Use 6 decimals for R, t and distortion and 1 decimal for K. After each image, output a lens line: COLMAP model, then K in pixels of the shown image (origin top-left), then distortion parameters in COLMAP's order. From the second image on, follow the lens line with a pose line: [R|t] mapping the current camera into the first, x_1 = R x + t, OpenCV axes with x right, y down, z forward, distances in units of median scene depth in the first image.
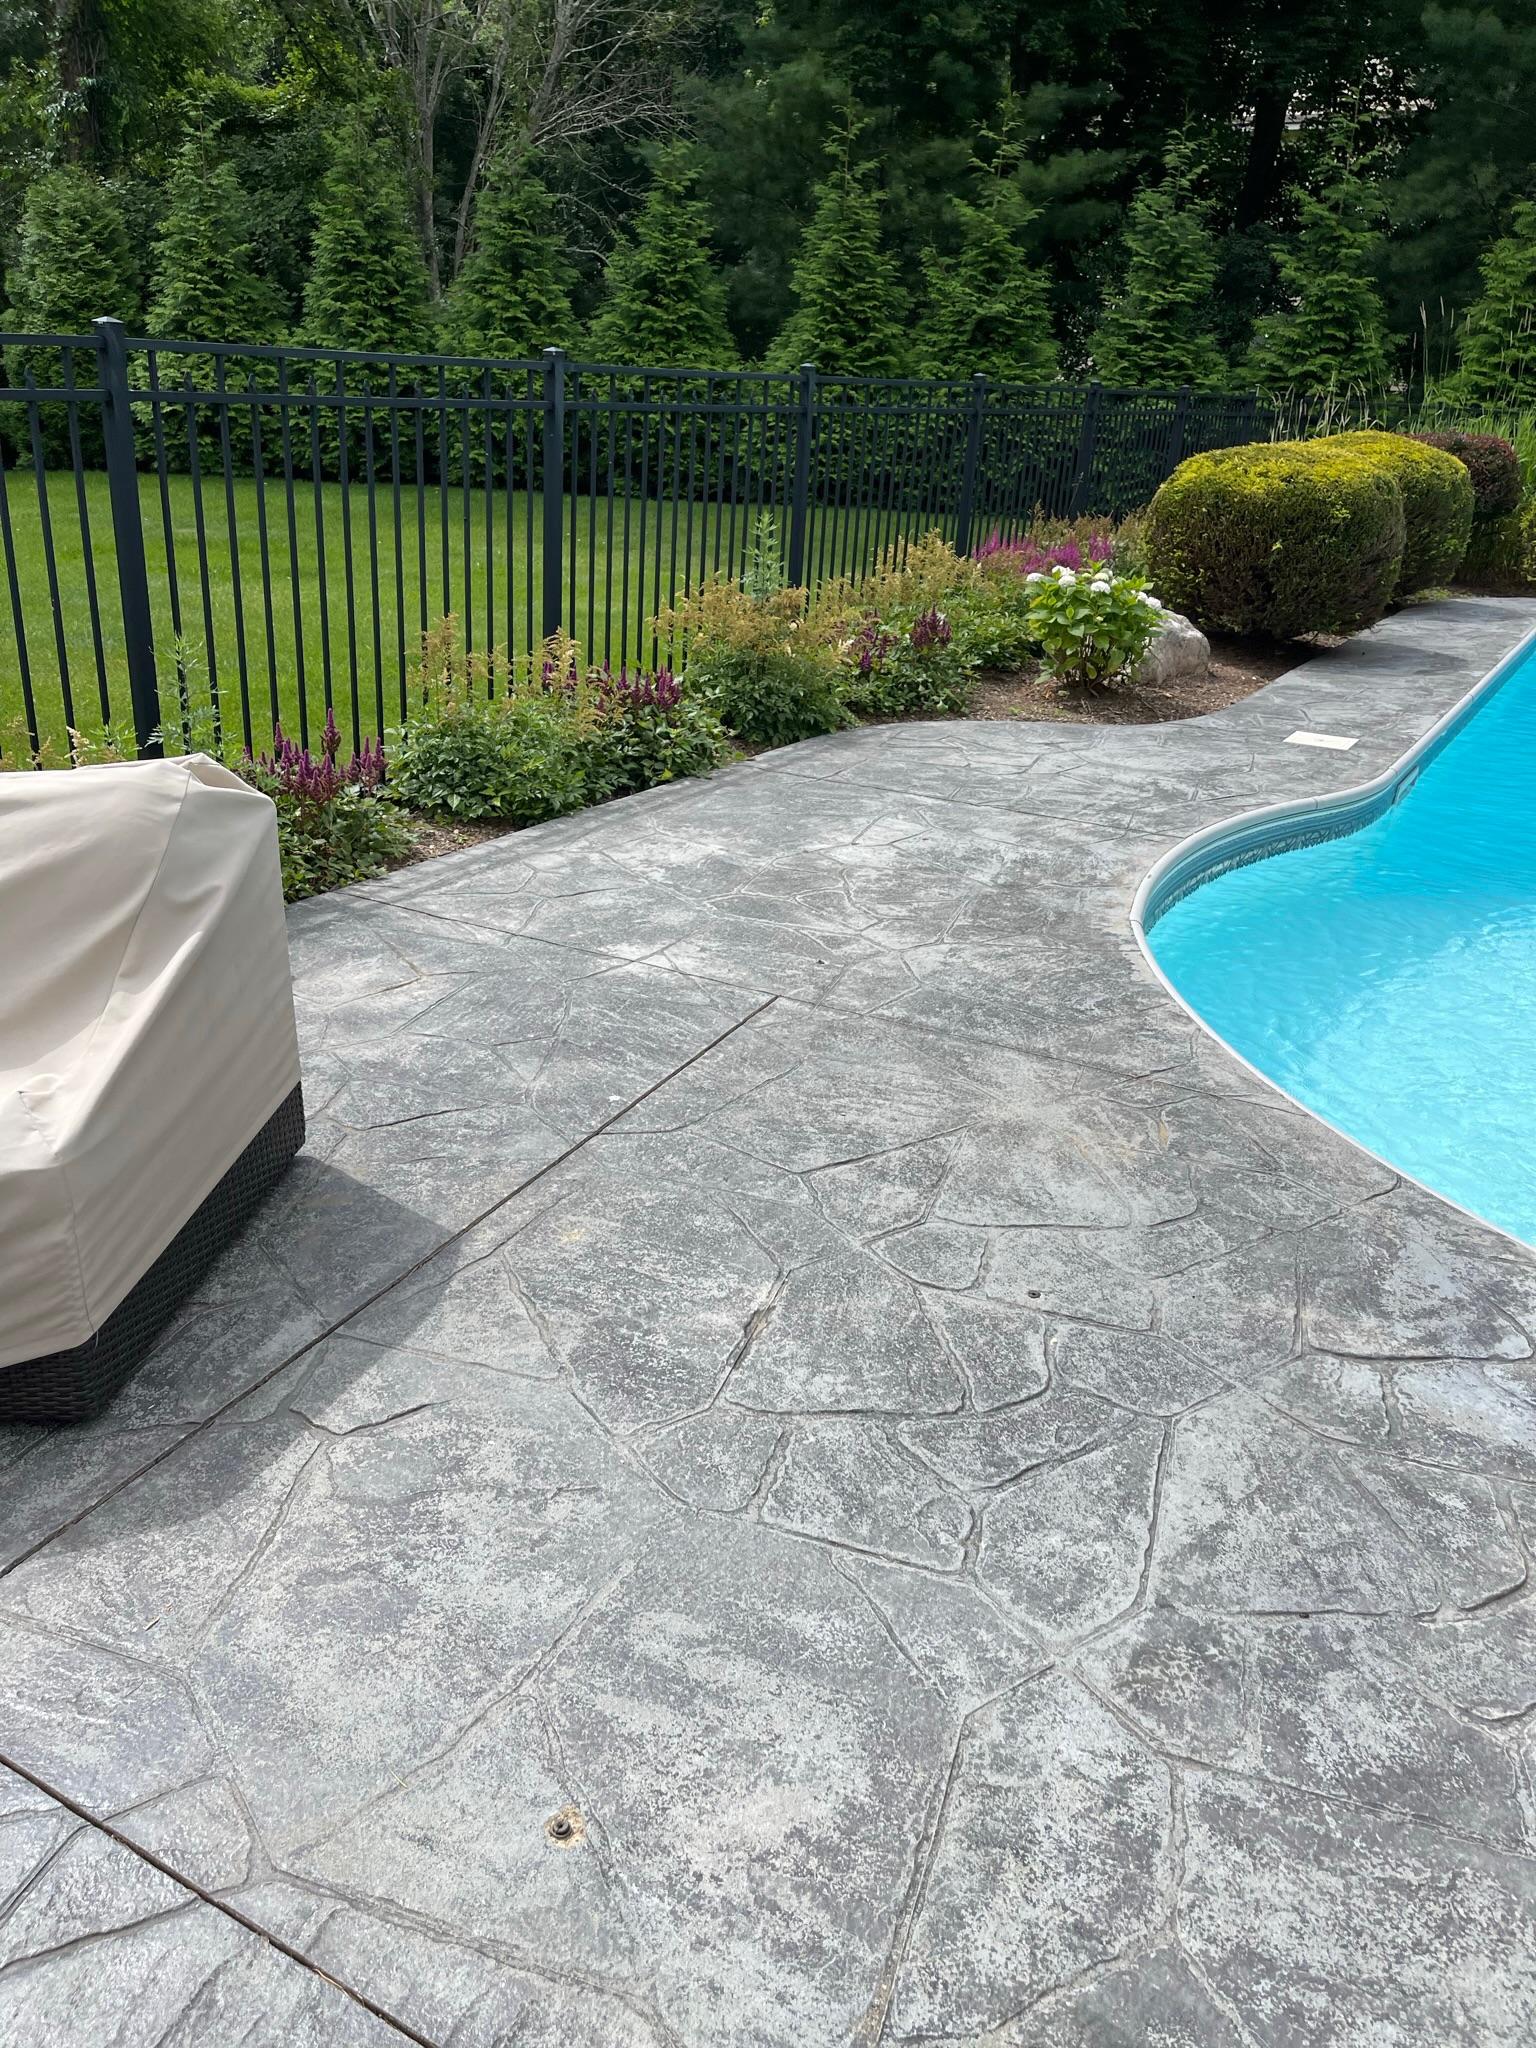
lens RADIAL K [[1536.1, 0, 767.4], [0, 1536.1, 1023.8], [0, 0, 1]] dist [0.041400, -0.048537]
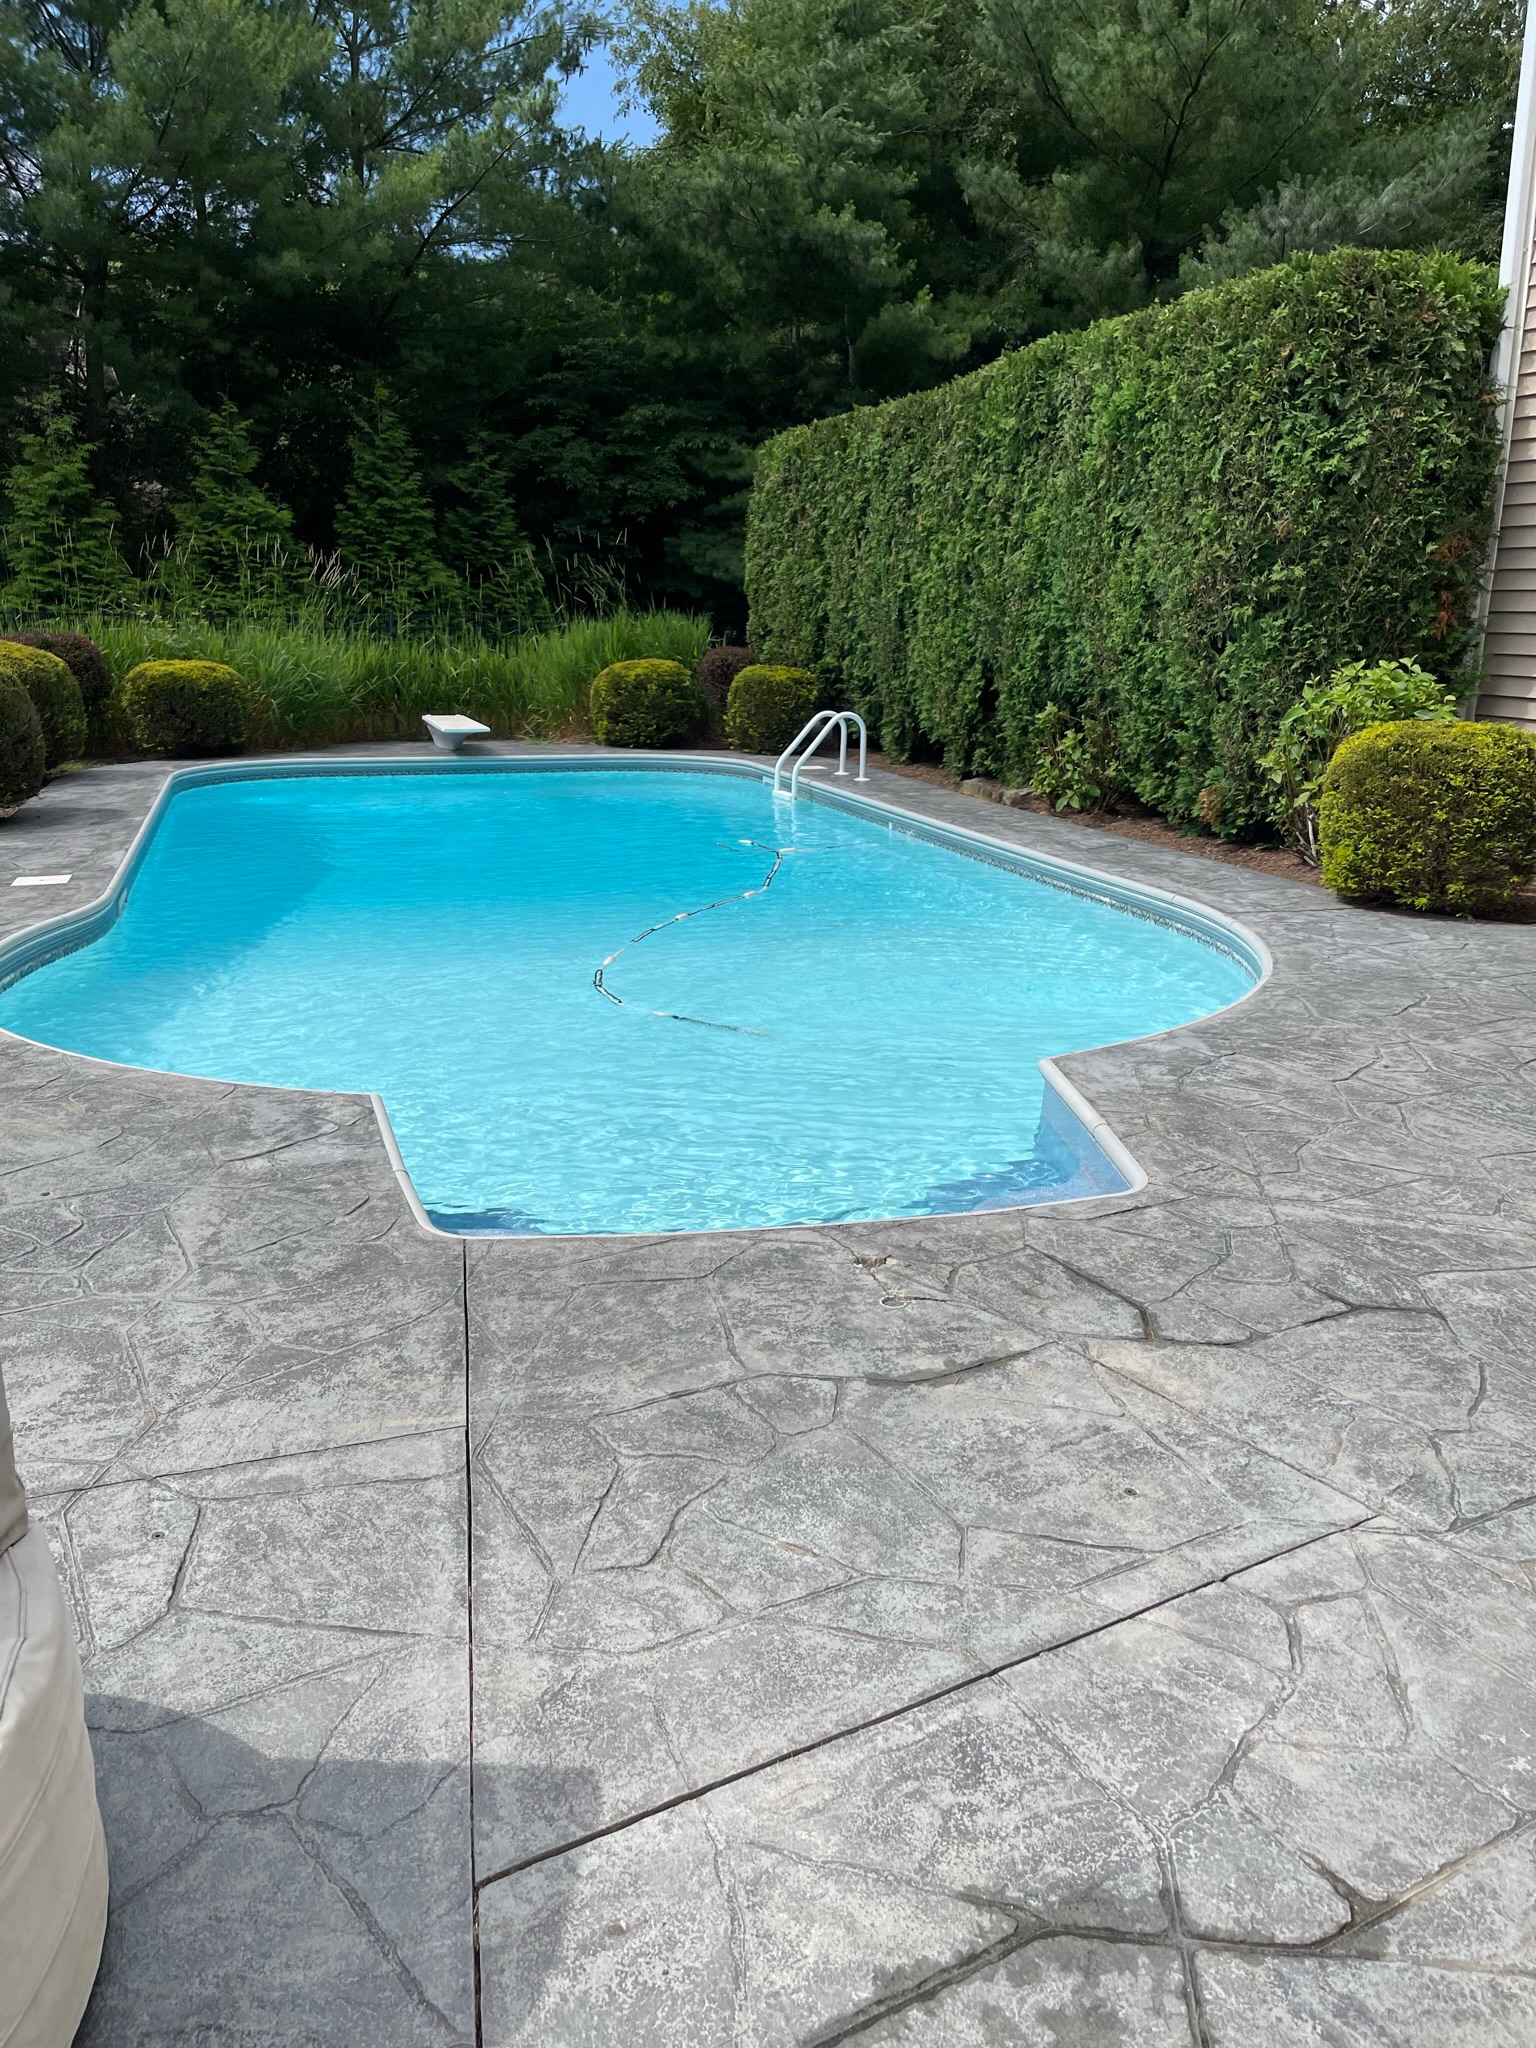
lens RADIAL K [[1536.1, 0, 769.9], [0, 1536.1, 1025.3], [0, 0, 1]] dist [0.041400, -0.048537]
pose [[0.666033, -0.240576, 0.706062, -0.125585], [0.318554, 0.947640, 0.022395, 0.068265], [-0.674480, 0.210003, 0.707796, -0.193970]]
